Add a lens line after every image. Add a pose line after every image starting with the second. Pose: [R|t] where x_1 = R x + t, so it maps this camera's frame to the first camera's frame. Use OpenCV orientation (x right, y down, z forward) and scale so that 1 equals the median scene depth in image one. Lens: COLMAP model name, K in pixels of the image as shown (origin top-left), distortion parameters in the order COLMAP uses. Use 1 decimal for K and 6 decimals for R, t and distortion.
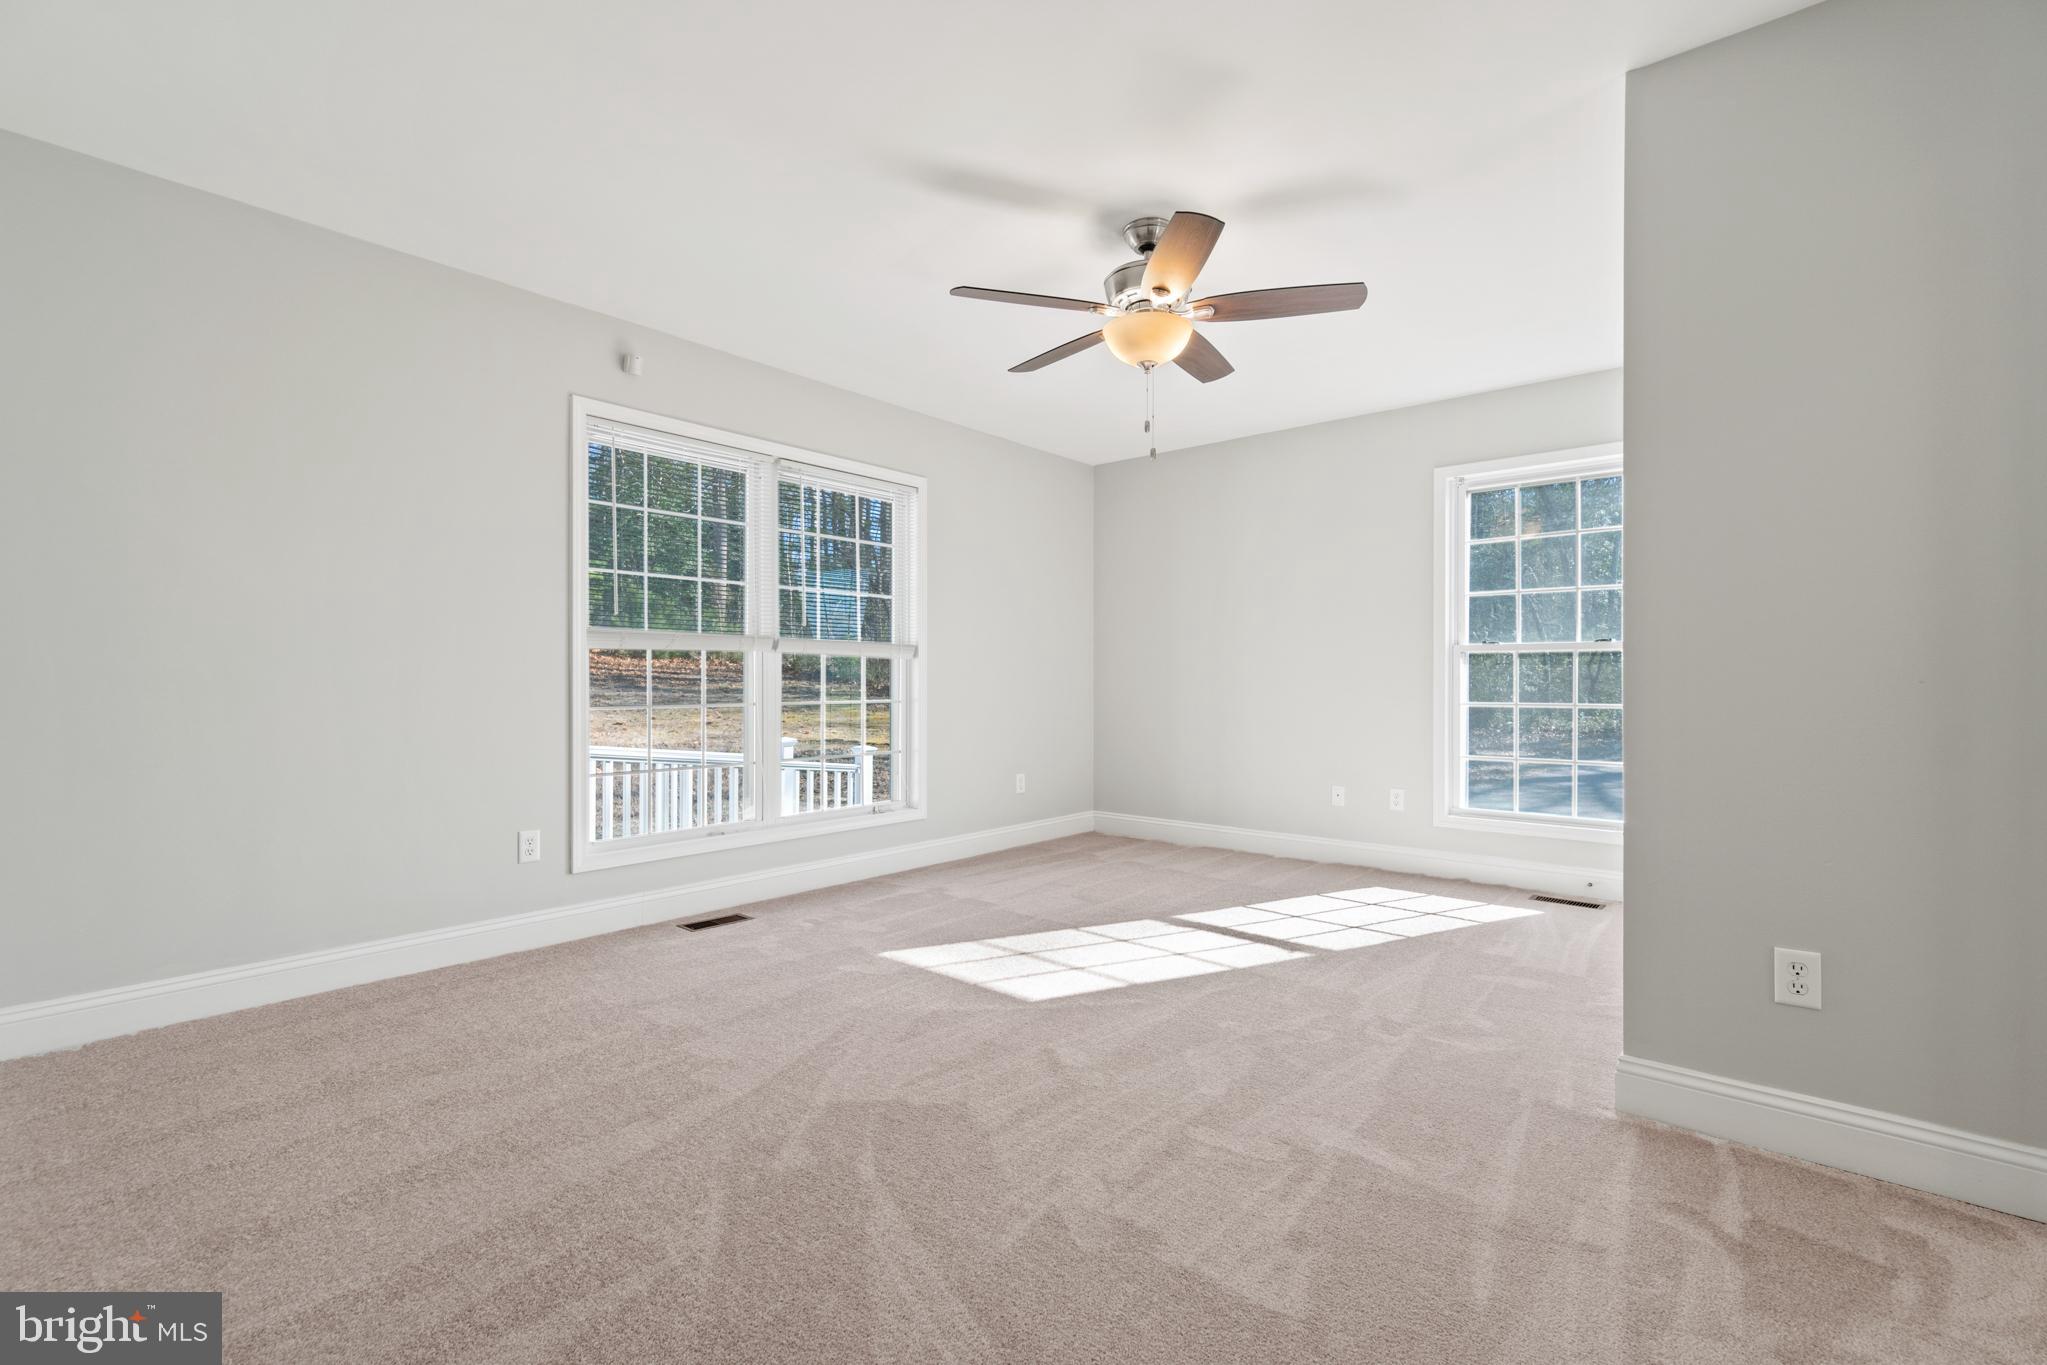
lens RADIAL K [[886.5, 0, 1011.3], [0, 886.5, 681.4], [0, 0, 1]] dist [0.000946, 0.000164]
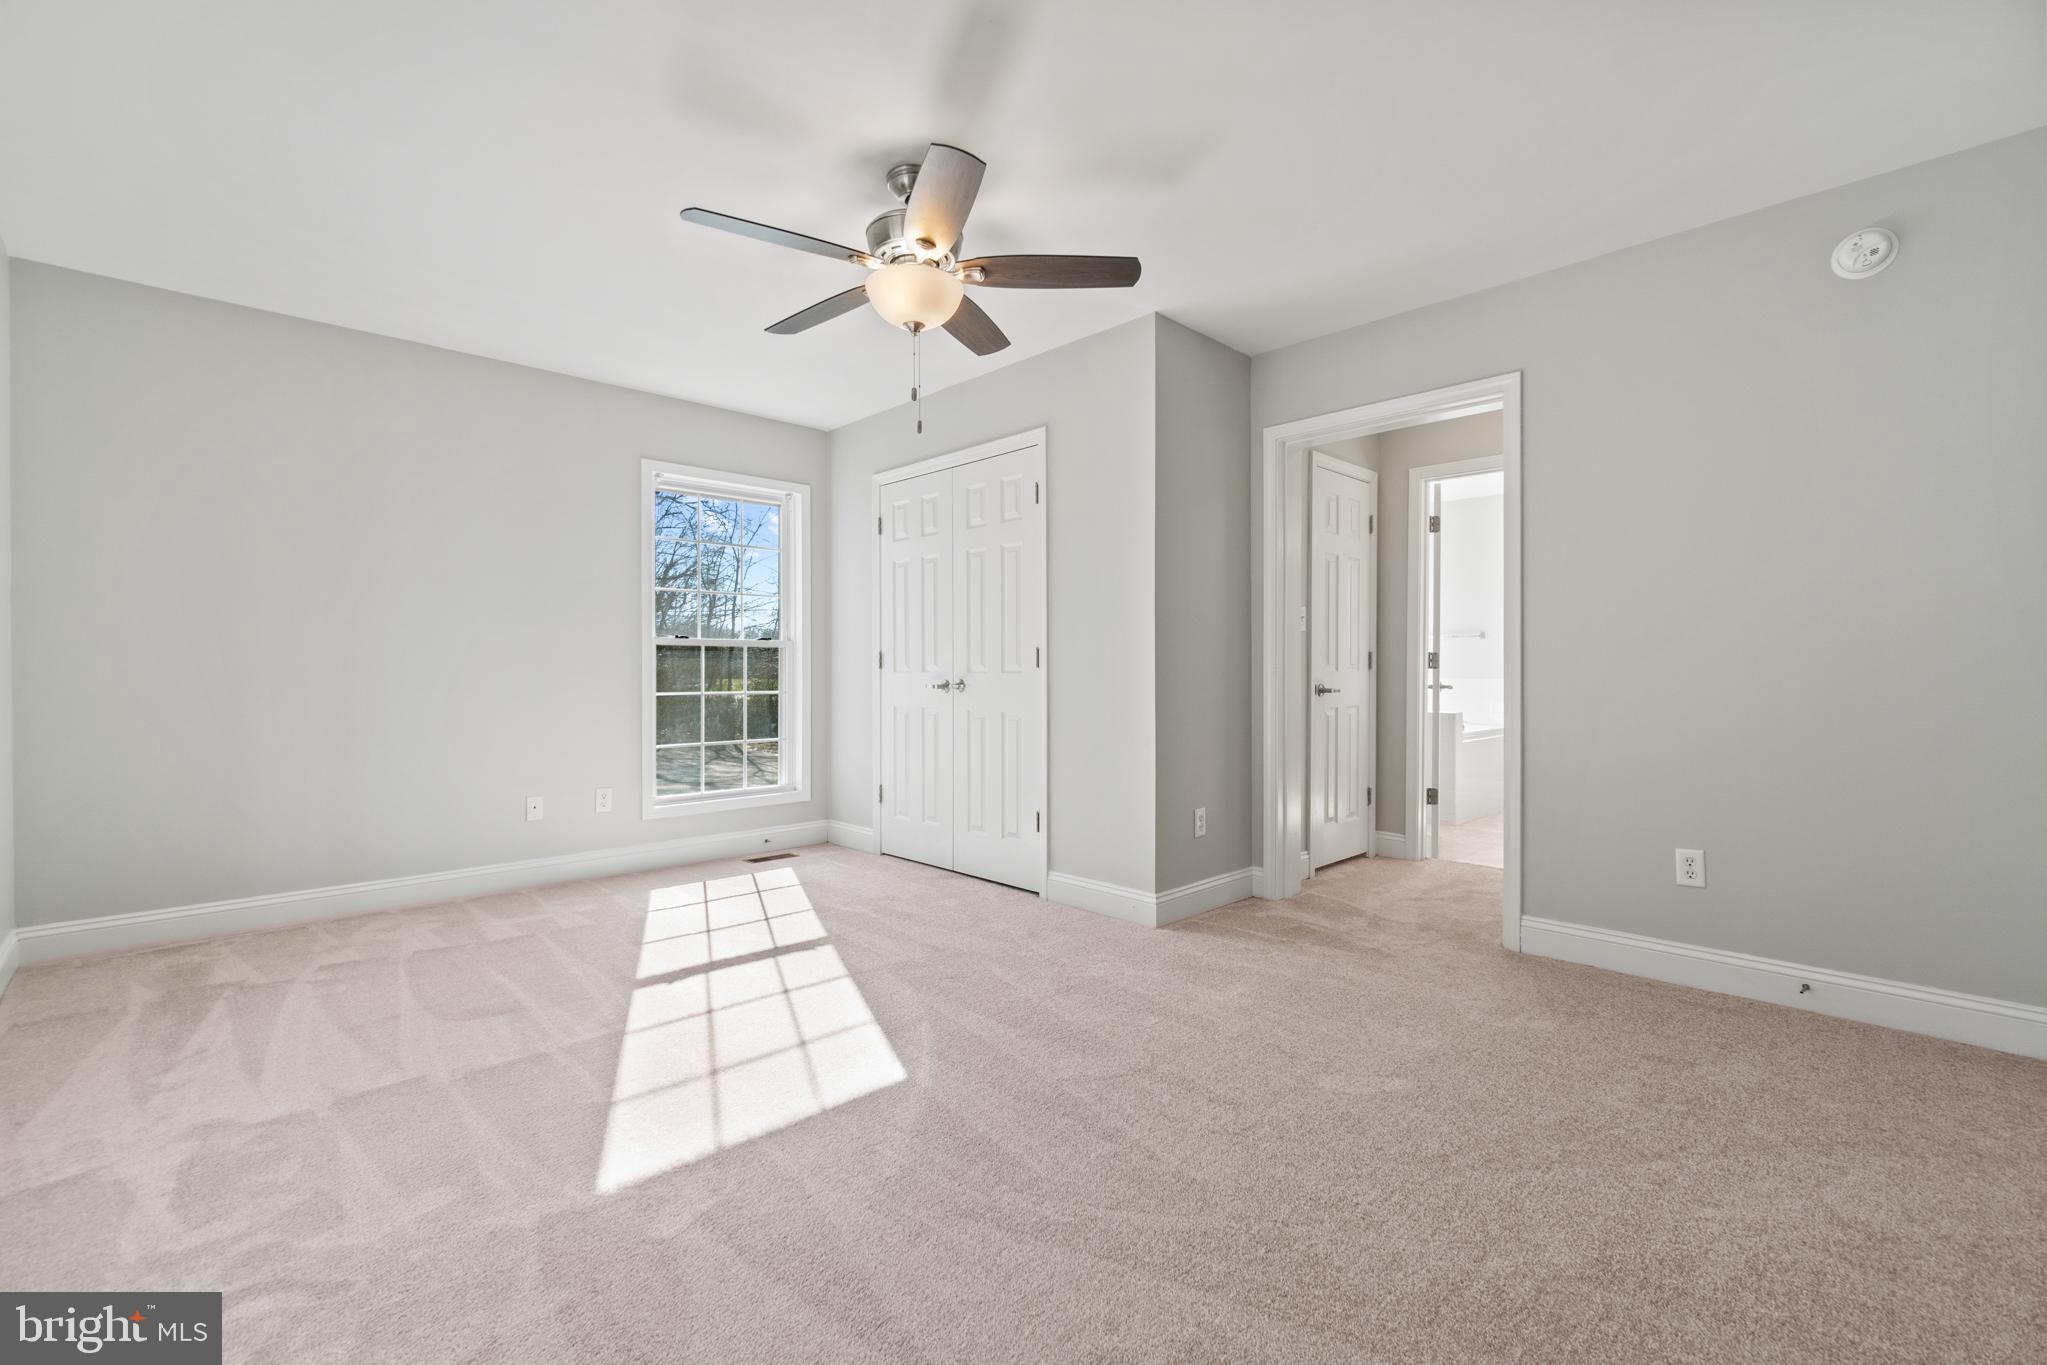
lens RADIAL K [[886.5, 0, 1011.3], [0, 886.5, 681.4], [0, 0, 1]] dist [0.000946, 0.000164]
pose [[0.108751, -0.012701, 0.993988, -0.589412], [0.006957, 0.999904, 0.012015, 0.002312], [-0.994045, 0.005609, 0.108829, 0.651204]]
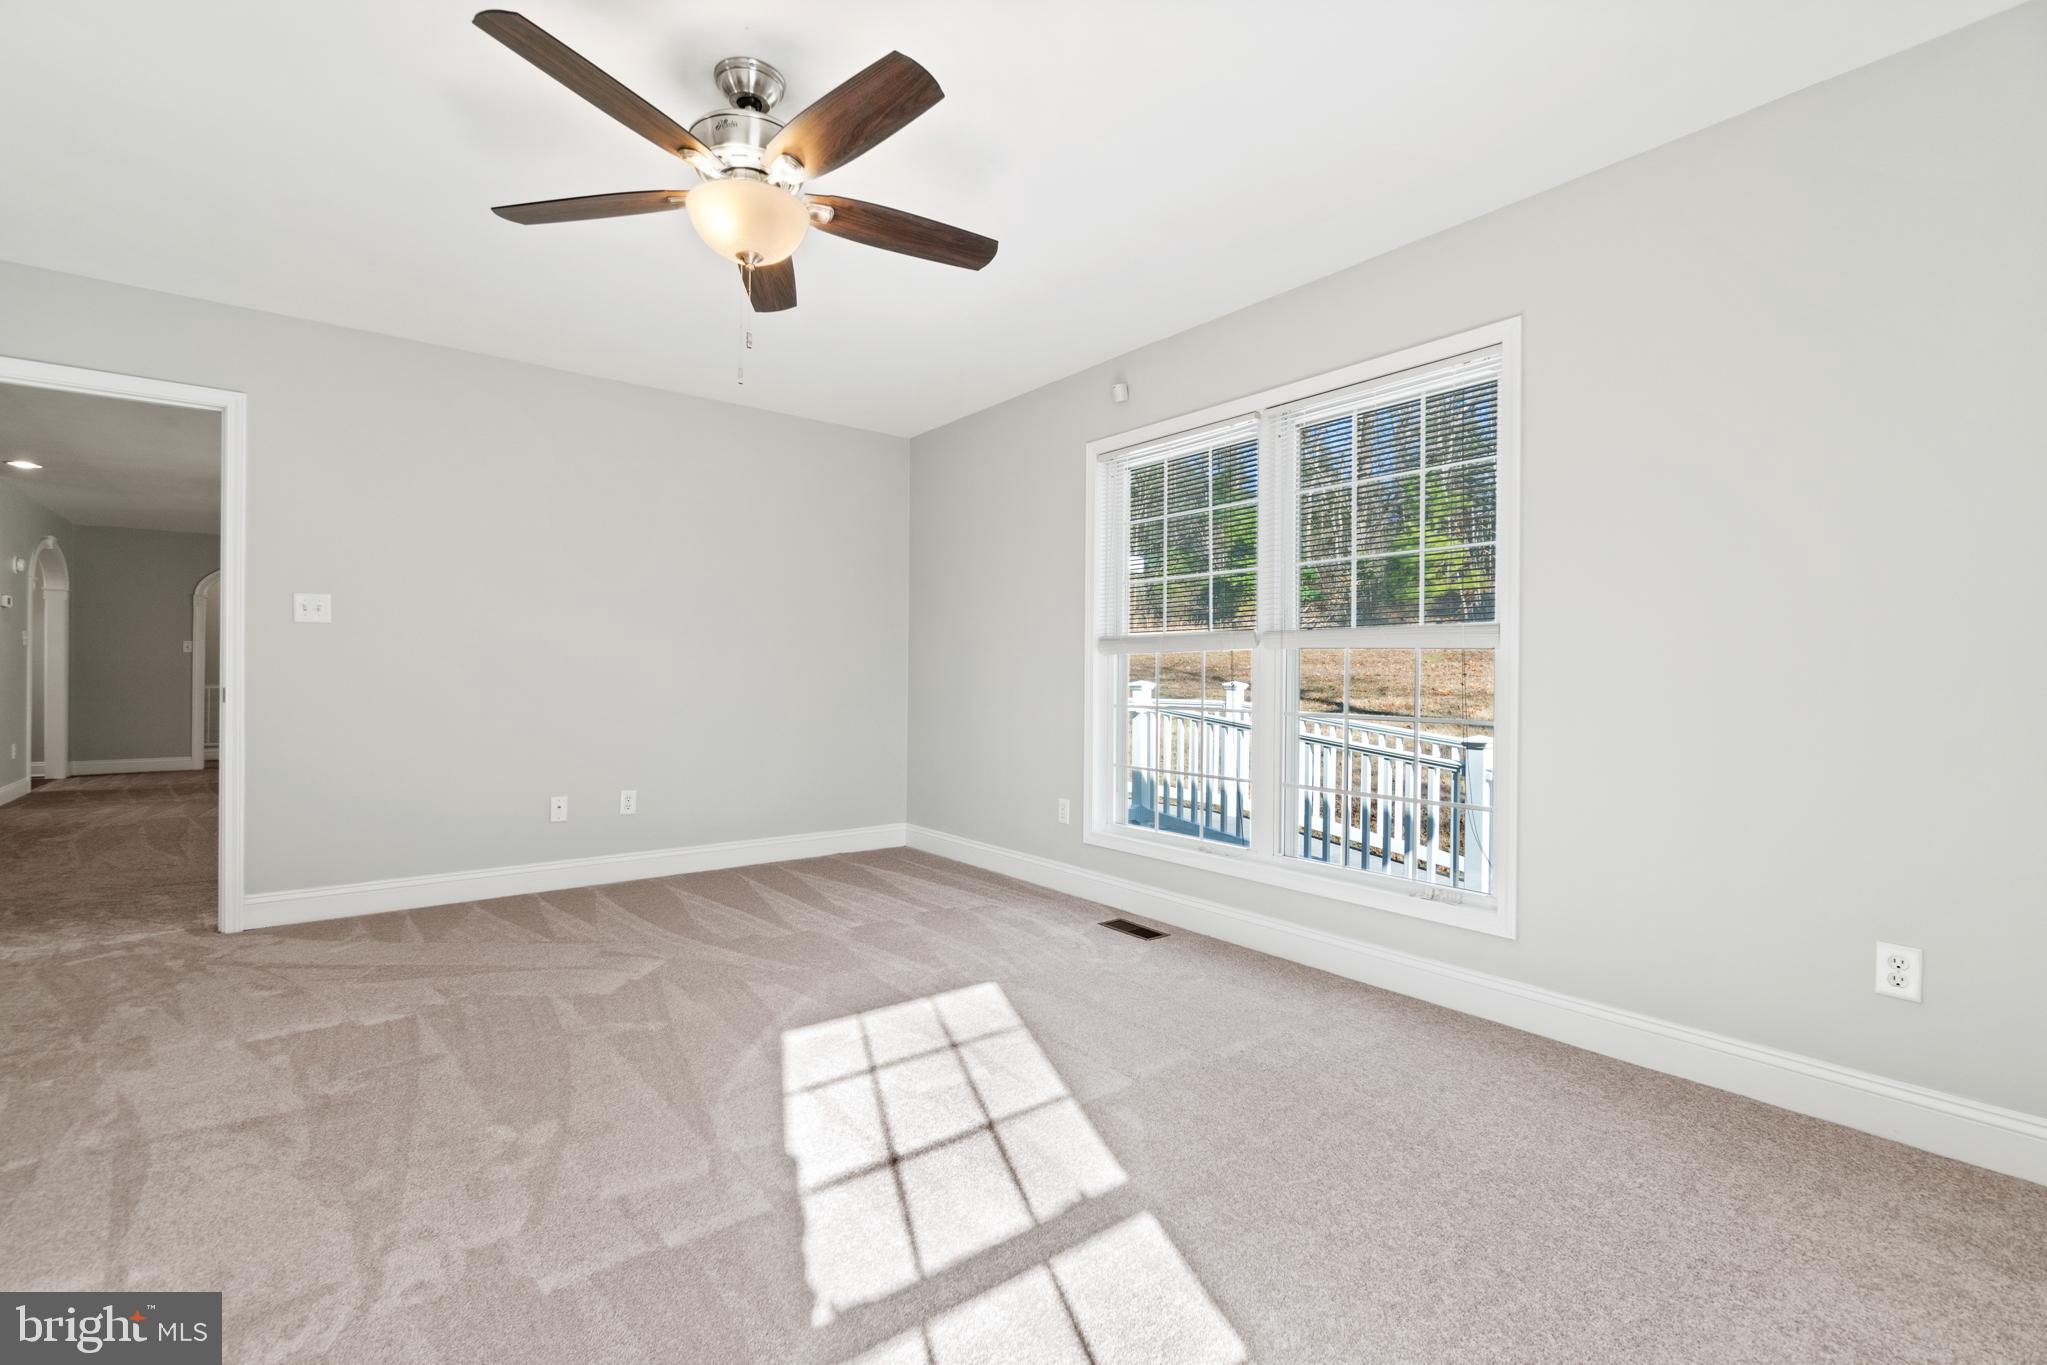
lens RADIAL K [[886.5, 0, 1011.3], [0, 886.5, 681.4], [0, 0, 1]] dist [0.000946, 0.000164]
pose [[-0.191933, -0.003847, -0.981400, 0.682248], [-0.016658, 0.999861, -0.000661, 0.002013], [0.981267, 0.016221, -0.191971, 1.105288]]
